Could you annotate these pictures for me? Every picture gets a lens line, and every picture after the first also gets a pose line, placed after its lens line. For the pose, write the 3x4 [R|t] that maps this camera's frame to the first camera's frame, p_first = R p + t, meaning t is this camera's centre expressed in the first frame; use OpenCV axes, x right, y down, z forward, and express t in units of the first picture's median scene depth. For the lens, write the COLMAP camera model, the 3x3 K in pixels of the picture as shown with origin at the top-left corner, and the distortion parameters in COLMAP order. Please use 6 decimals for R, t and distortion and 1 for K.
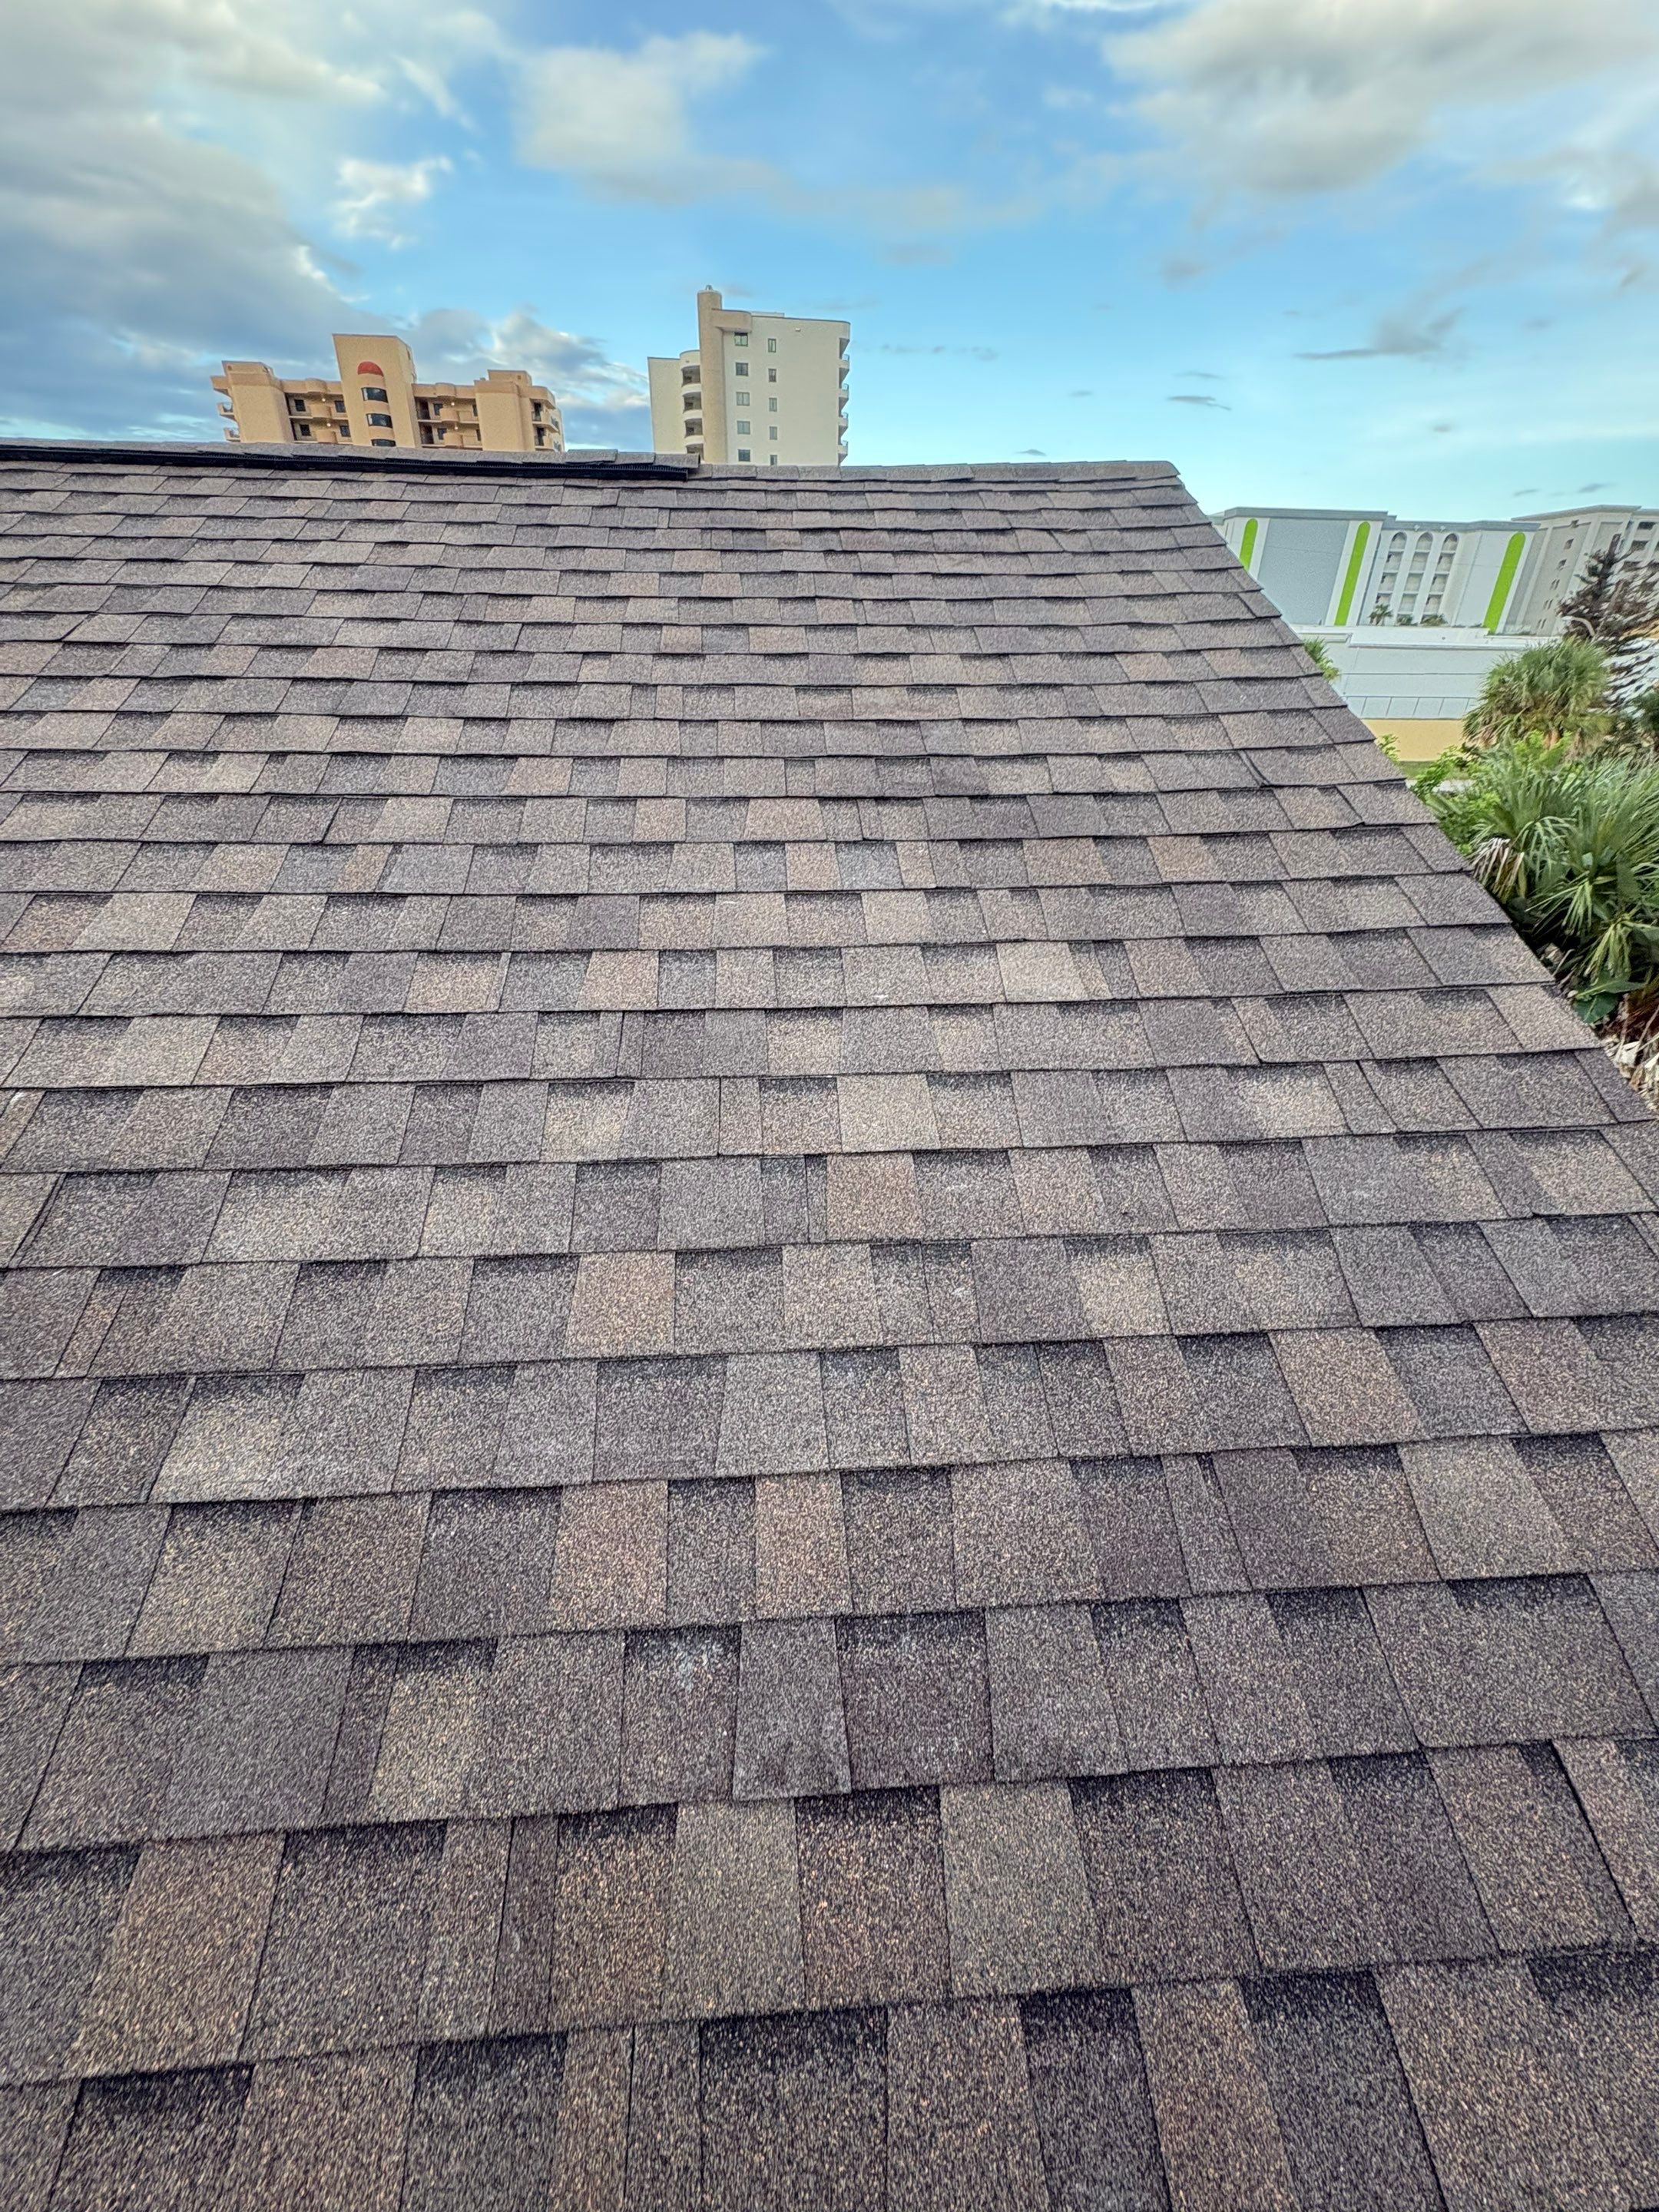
lens RADIAL K [[876.5, 0, 829.0], [0, 876.5, 1105.2], [0, 0, 1]] dist [-0.000312, 0.000045]
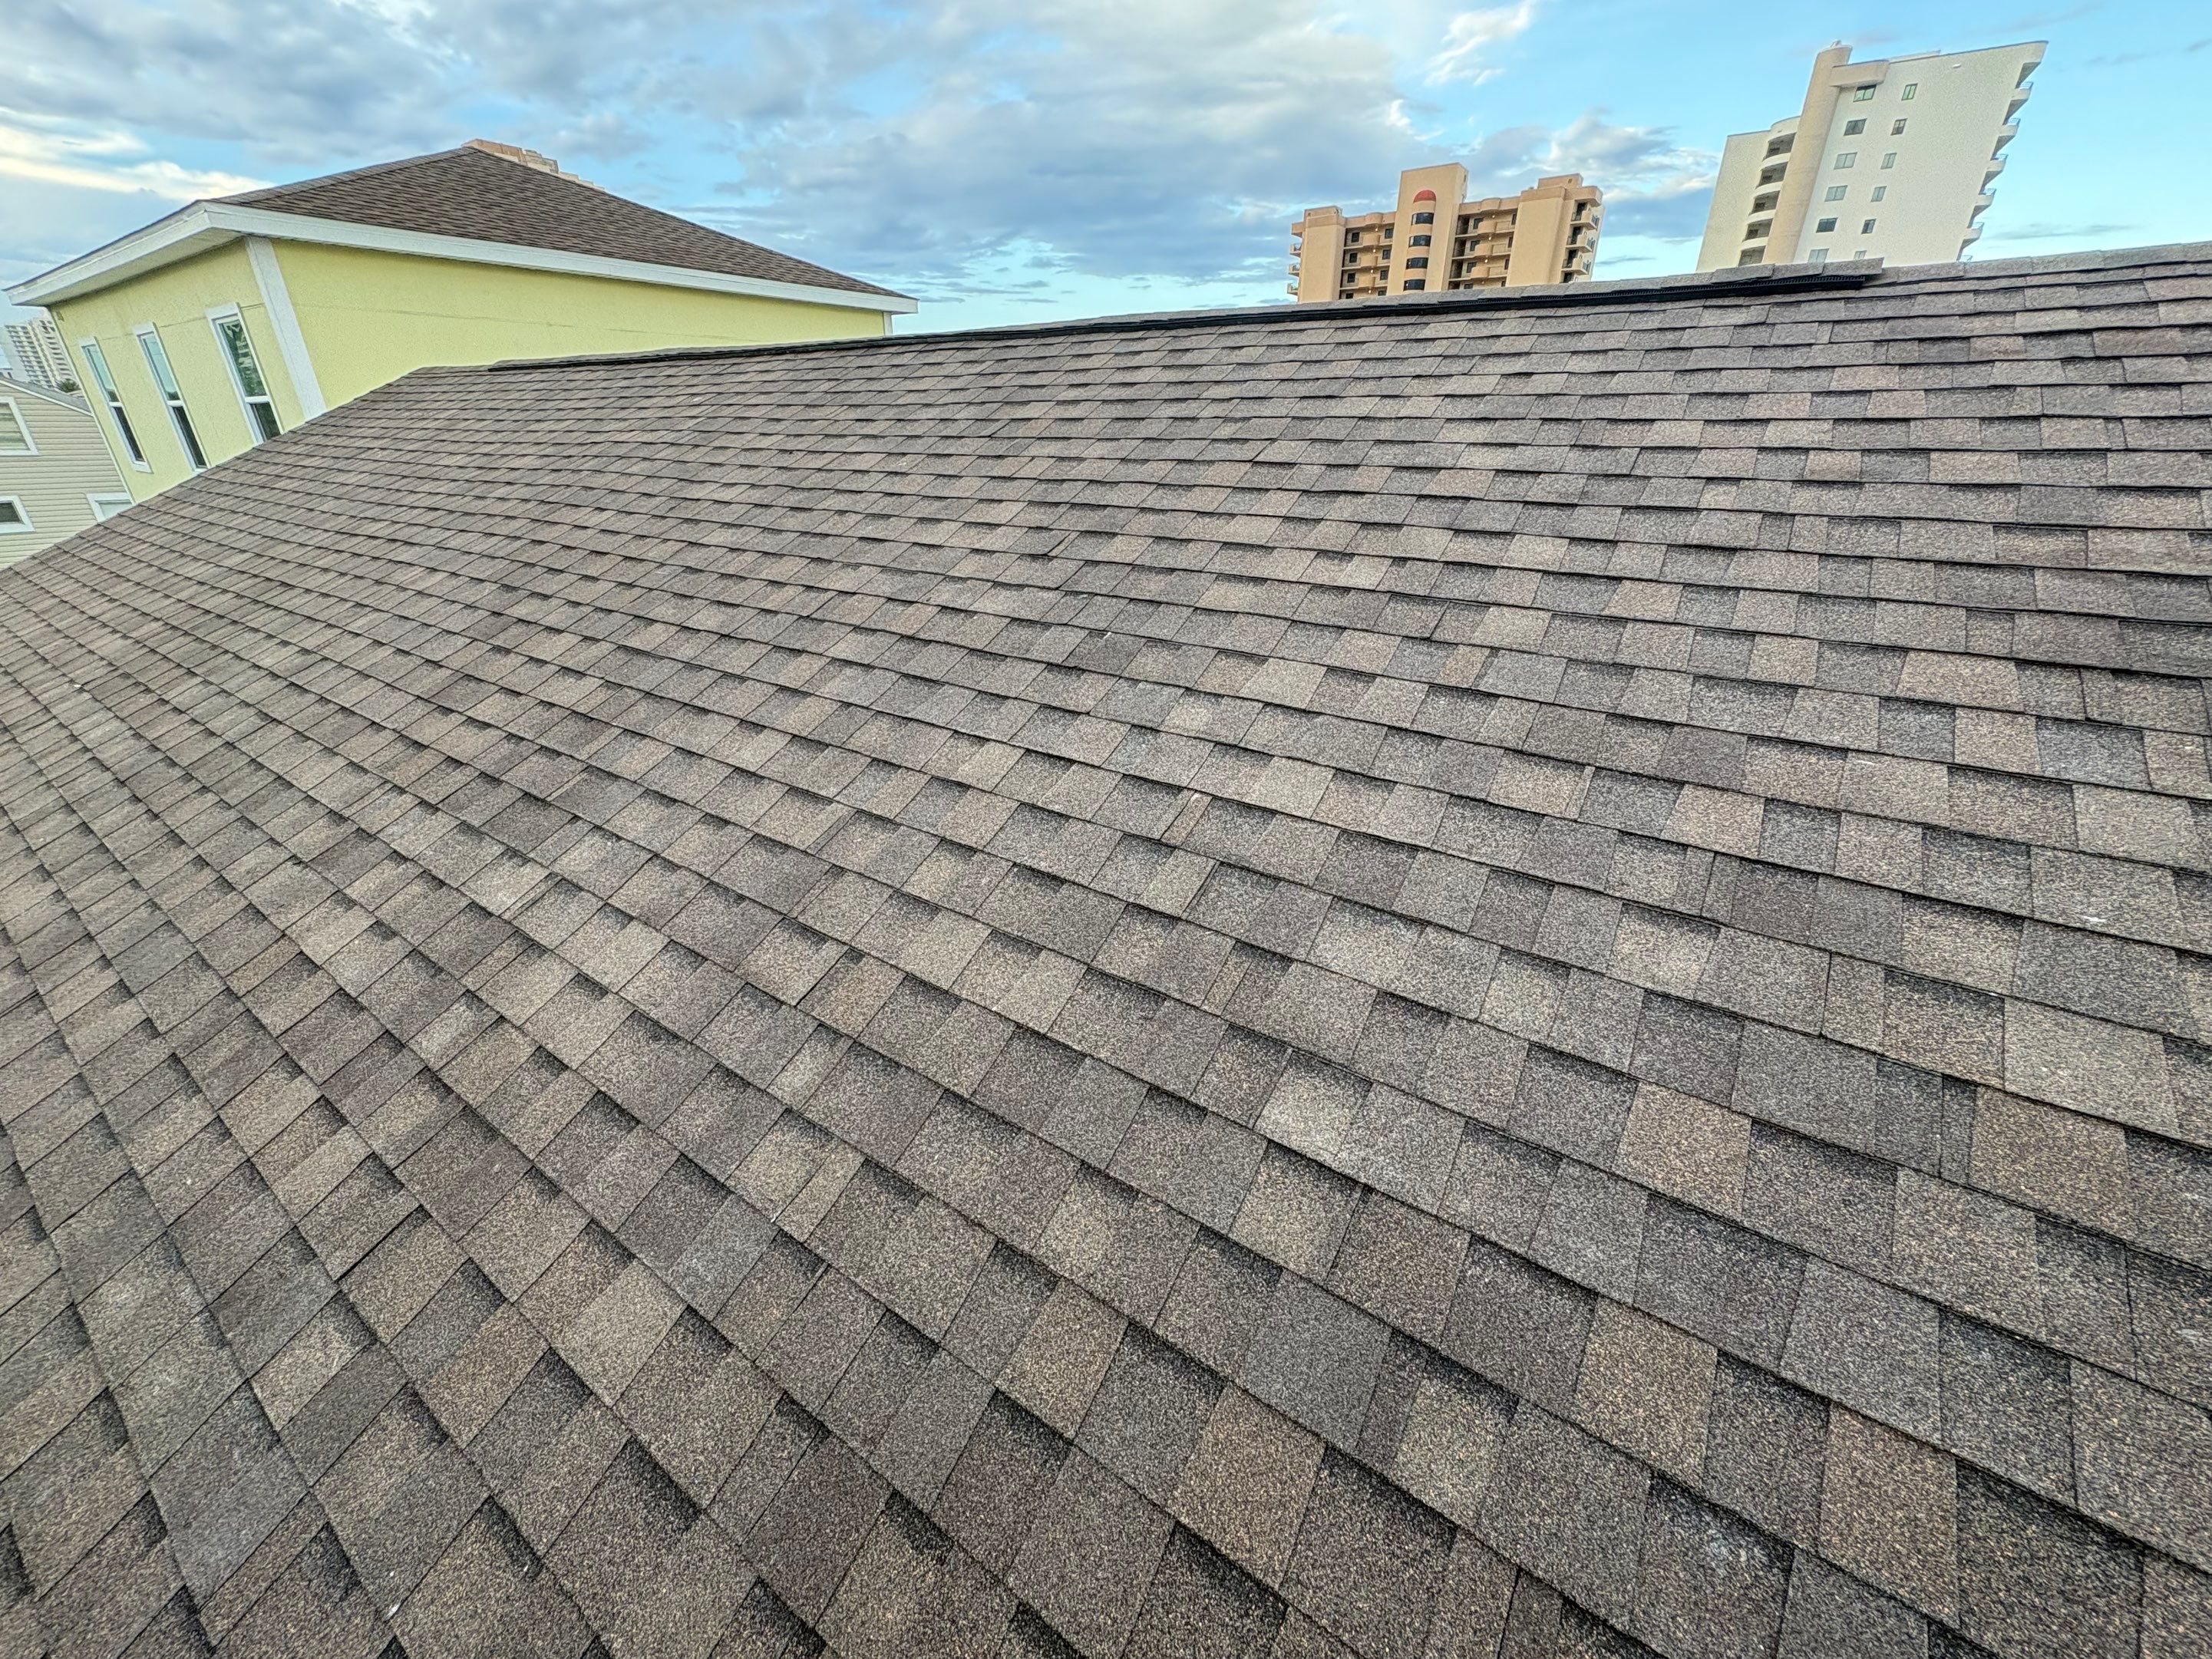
lens RADIAL K [[876.4, 0, 1109.4], [0, 876.4, 823.9], [0, 0, 1]] dist [-0.000312, 0.000045]
pose [[0.779986, 0.249746, -0.573801, -0.194590], [-0.288564, 0.957151, 0.024344, 0.030659], [0.555294, 0.146590, 0.818633, -0.157429]]
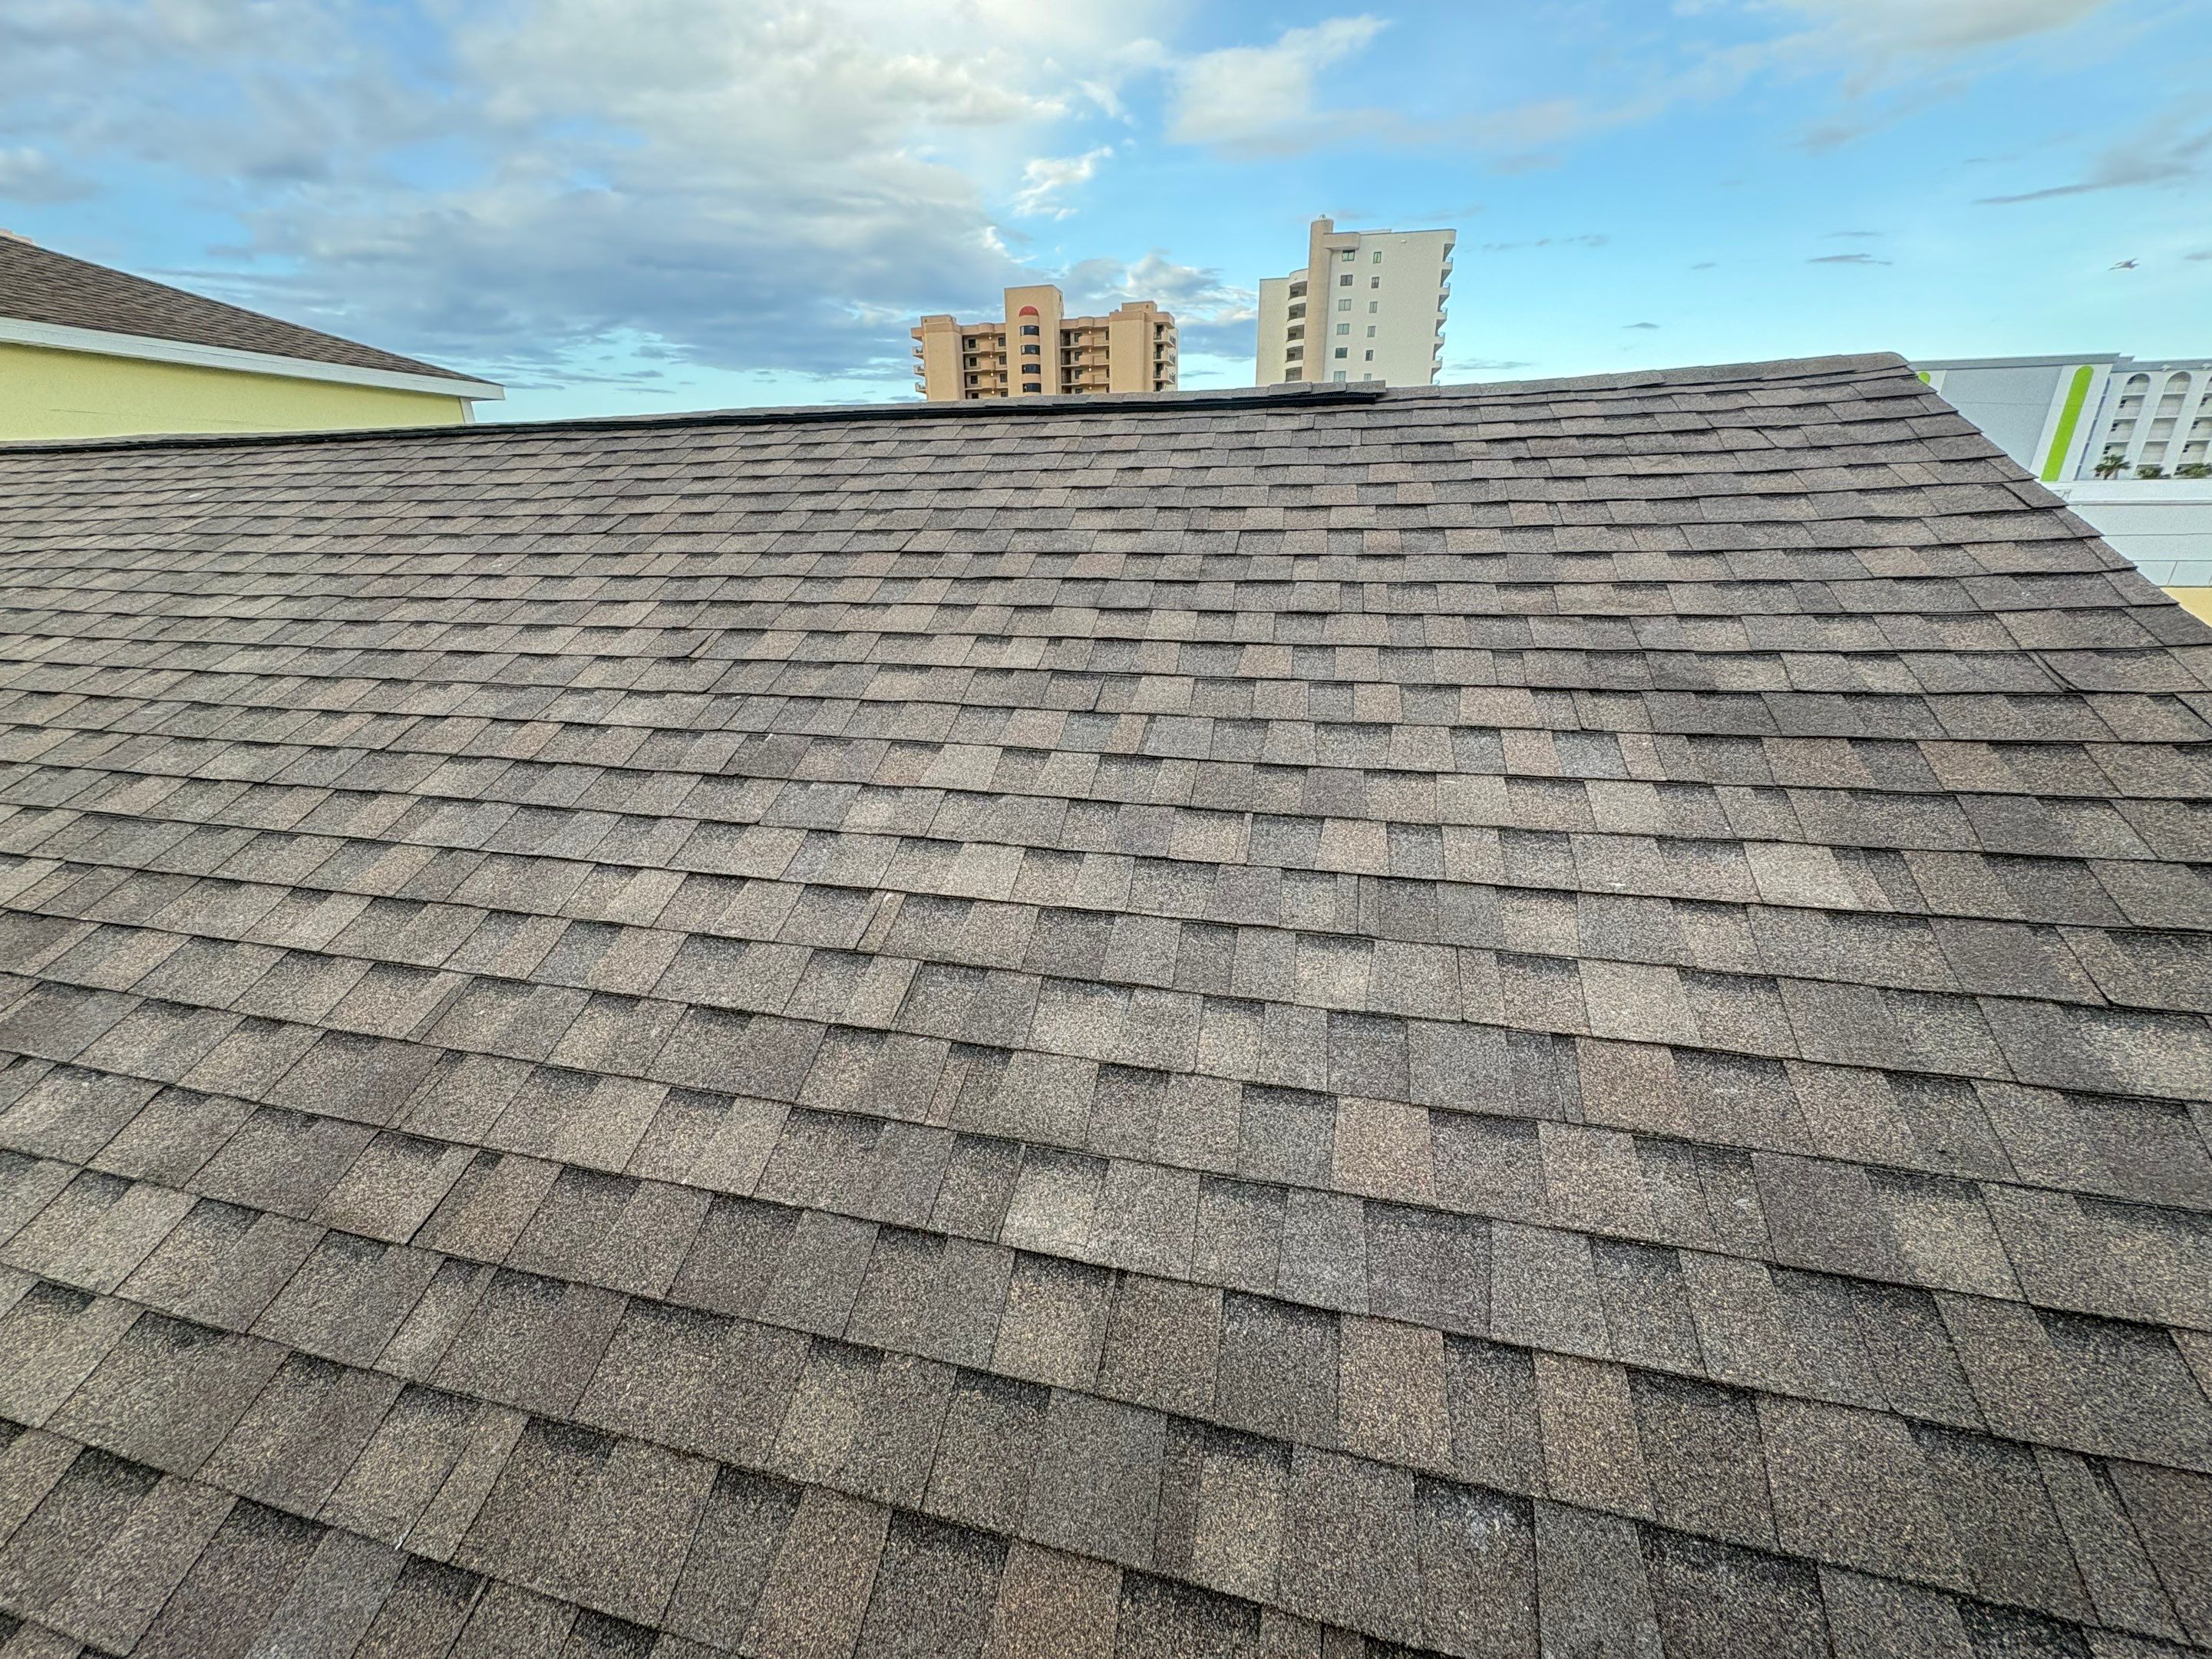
lens RADIAL K [[876.4, 0, 1105.6], [0, 876.4, 824.5], [0, 0, 1]] dist [-0.000312, 0.000045]
pose [[0.951490, 0.080867, -0.296863, -0.199899], [-0.123714, 0.983965, -0.128483, 0.010576], [0.281713, 0.158976, 0.946237, -0.131395]]
